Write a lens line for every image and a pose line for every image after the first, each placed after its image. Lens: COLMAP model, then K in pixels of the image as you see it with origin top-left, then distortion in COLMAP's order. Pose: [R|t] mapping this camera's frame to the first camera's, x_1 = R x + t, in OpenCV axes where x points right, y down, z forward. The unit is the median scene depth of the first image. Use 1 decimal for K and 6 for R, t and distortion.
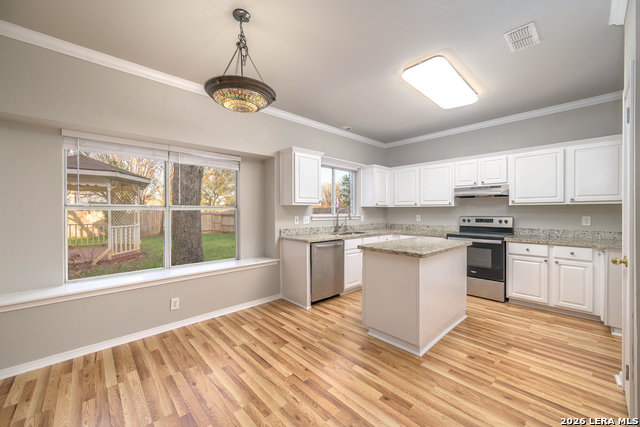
lens RADIAL K [[257.1, 0, 319.3], [0, 257.1, 210.2], [0, 0, 1]] dist [-0.000894, -0.000097]
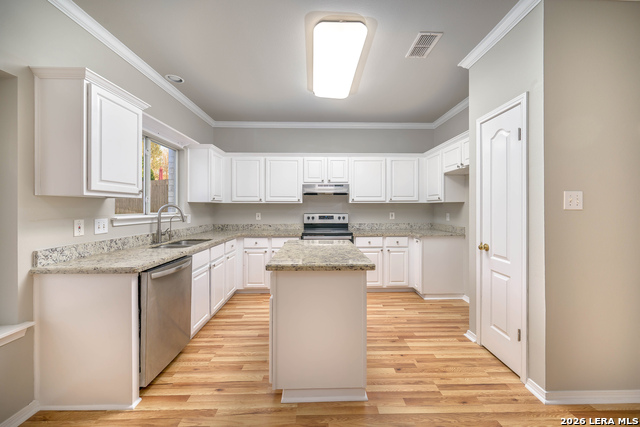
lens RADIAL K [[256.5, 0, 321.8], [0, 256.5, 206.1], [0, 0, 1]] dist [0.000314, 0.000029]
pose [[0.654635, 0.005677, 0.755924, -0.168986], [-0.002723, 0.999983, -0.005152, -0.000563], [-0.755940, 0.001315, 0.654639, 0.373209]]
